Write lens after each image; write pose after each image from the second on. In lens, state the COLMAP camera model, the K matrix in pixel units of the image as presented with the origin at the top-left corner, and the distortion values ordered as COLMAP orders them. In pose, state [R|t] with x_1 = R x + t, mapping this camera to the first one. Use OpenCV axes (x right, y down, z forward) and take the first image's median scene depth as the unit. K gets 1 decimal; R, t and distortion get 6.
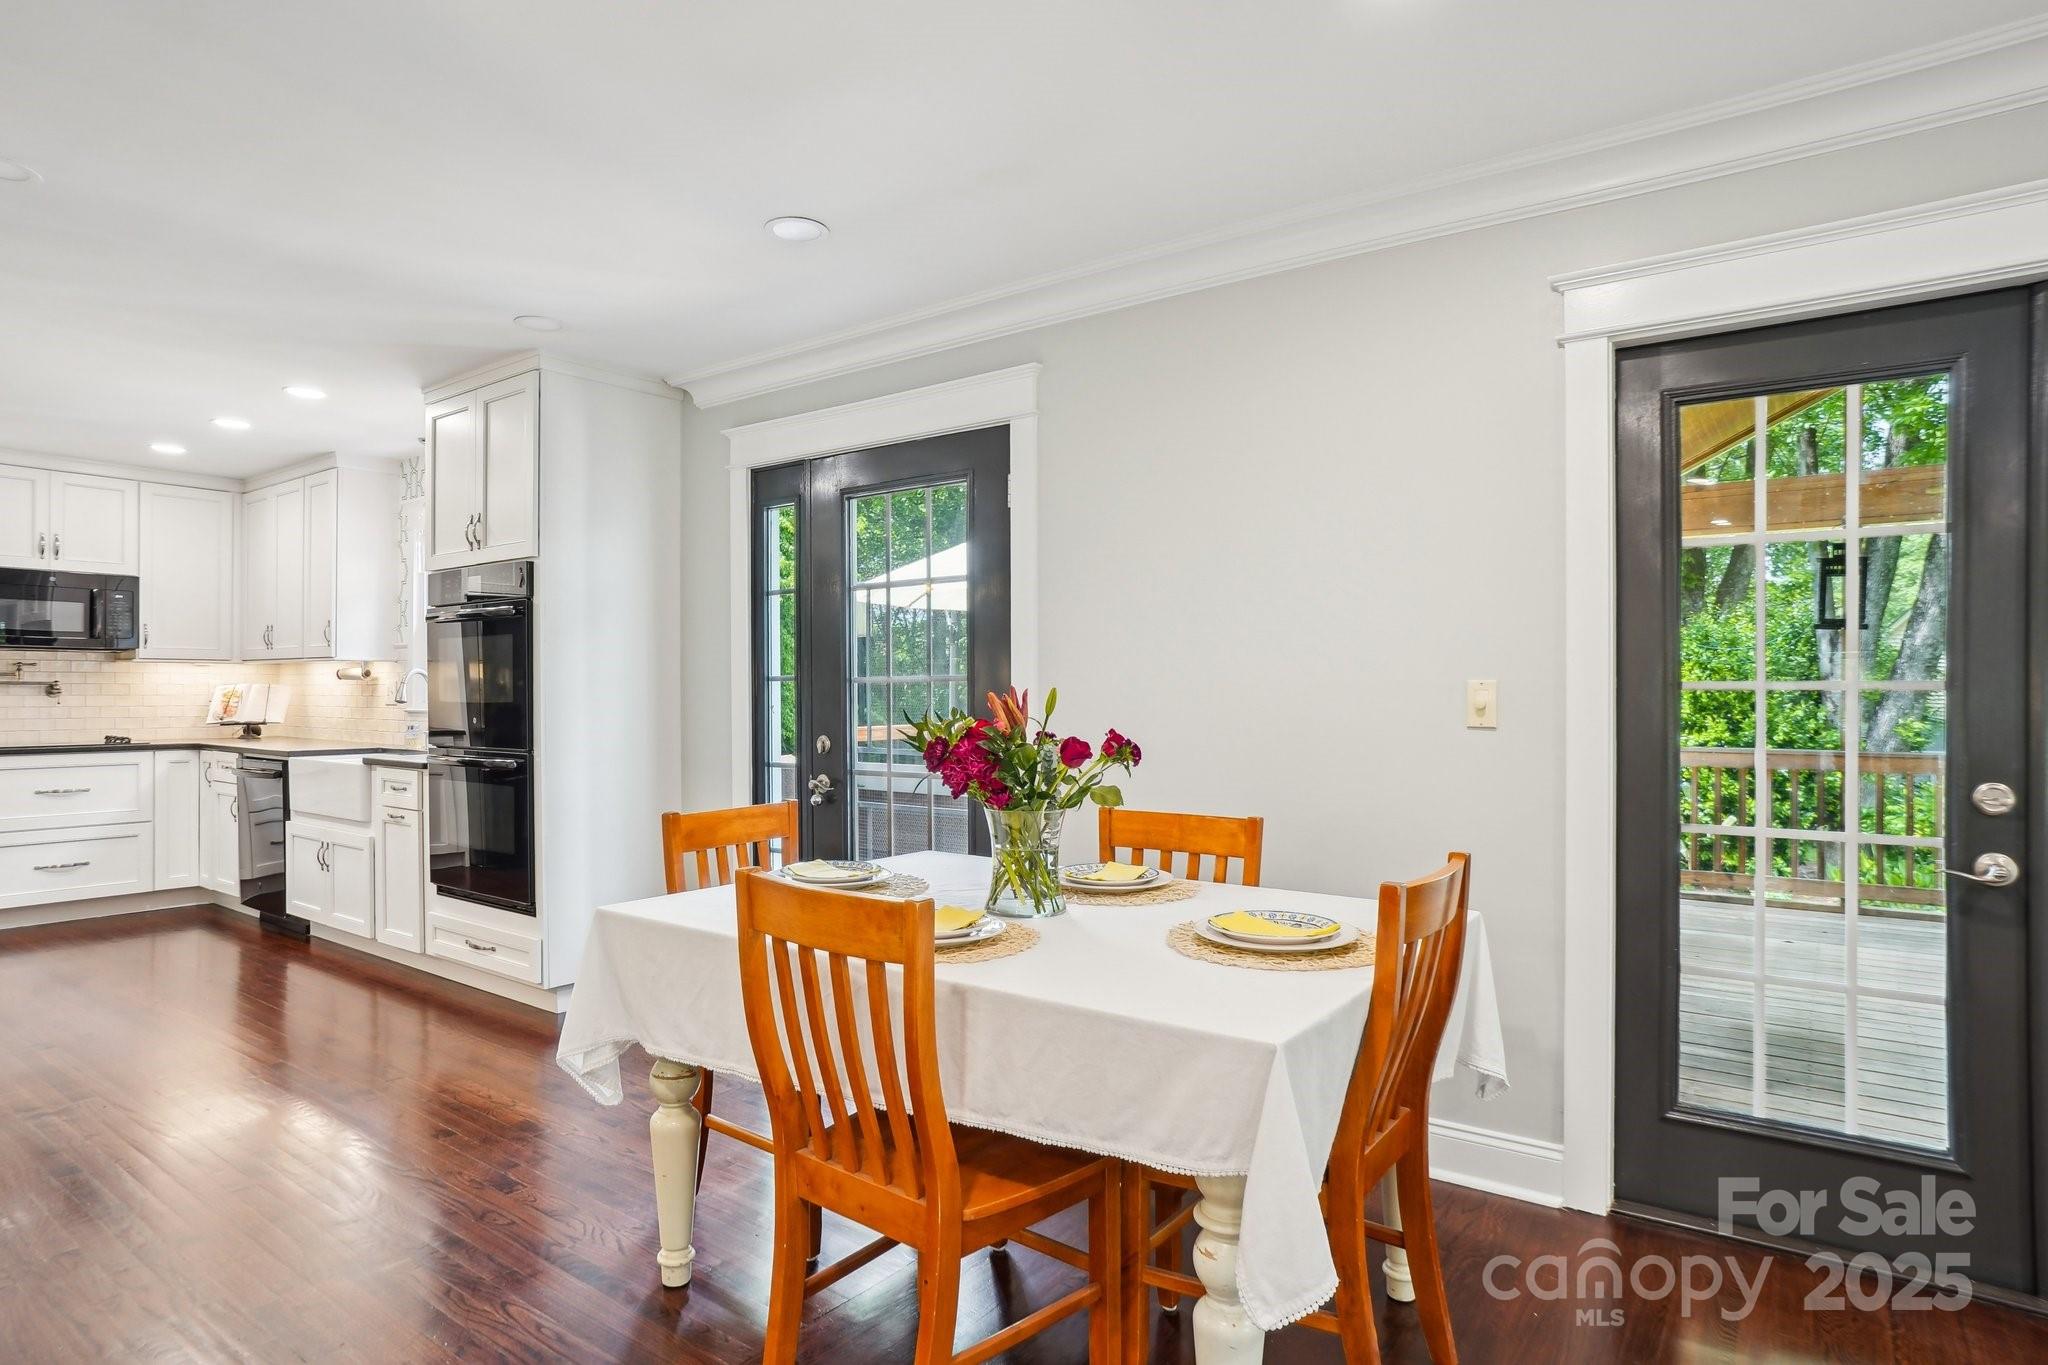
lens RADIAL K [[1104.8, 0, 1035.6], [0, 1104.8, 693.9], [0, 0, 1]] dist [-0.042871, 0.014668]
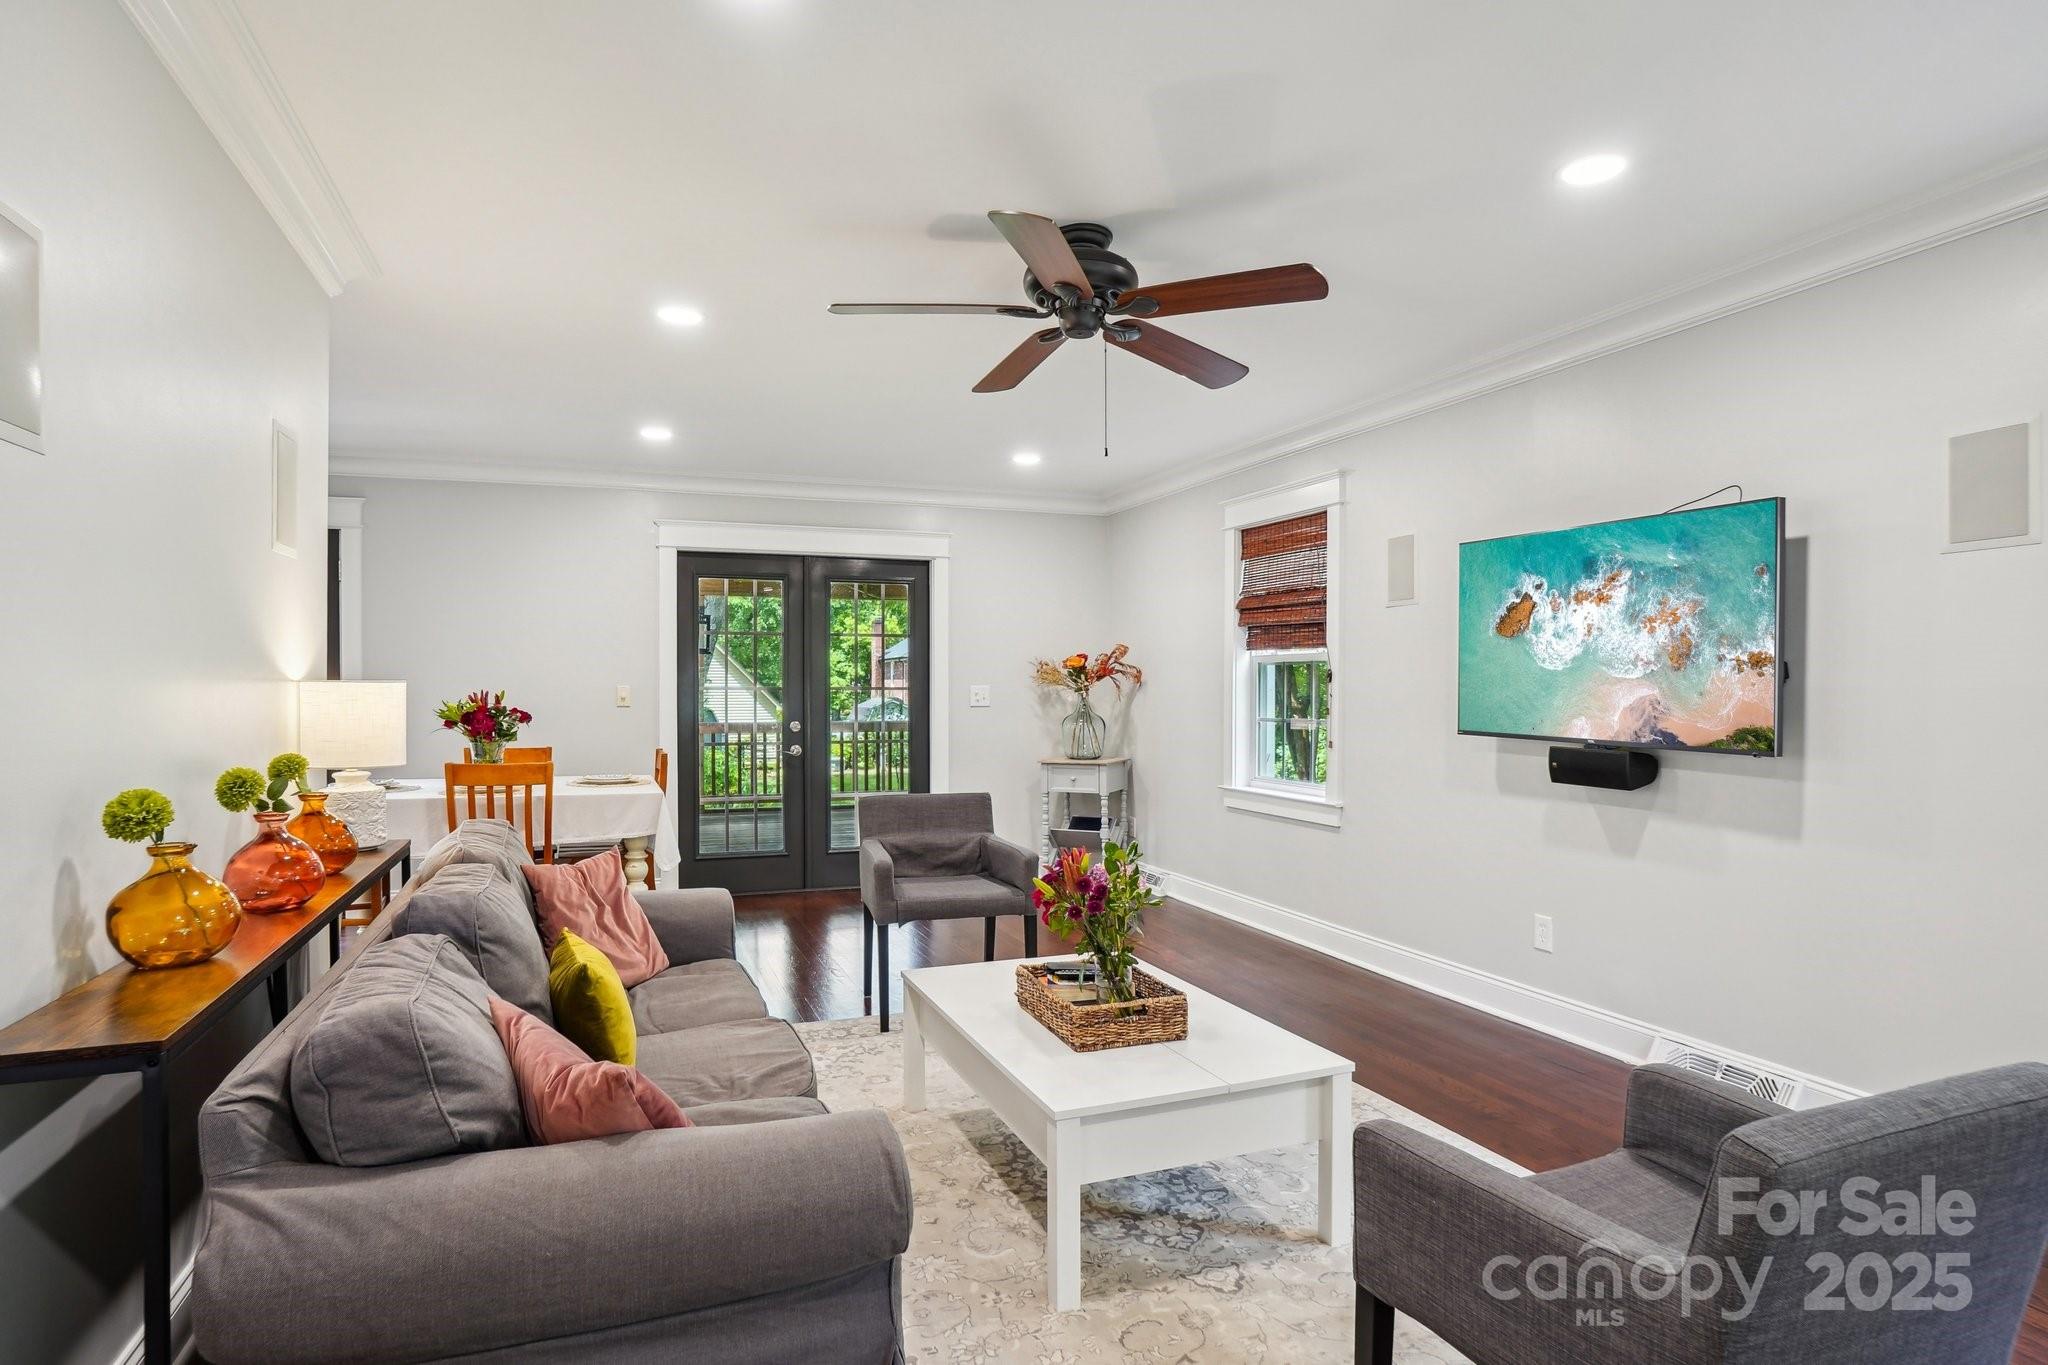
lens RADIAL K [[1104.8, 0, 1022.5], [0, 1104.8, 684.7], [0, 0, 1]] dist [-0.042871, 0.014668]
pose [[0.544668, -0.002862, 0.838647, -1.307707], [0.000566, 0.999995, 0.003045, -0.026128], [-0.838651, -0.001183, 0.544667, -1.171554]]
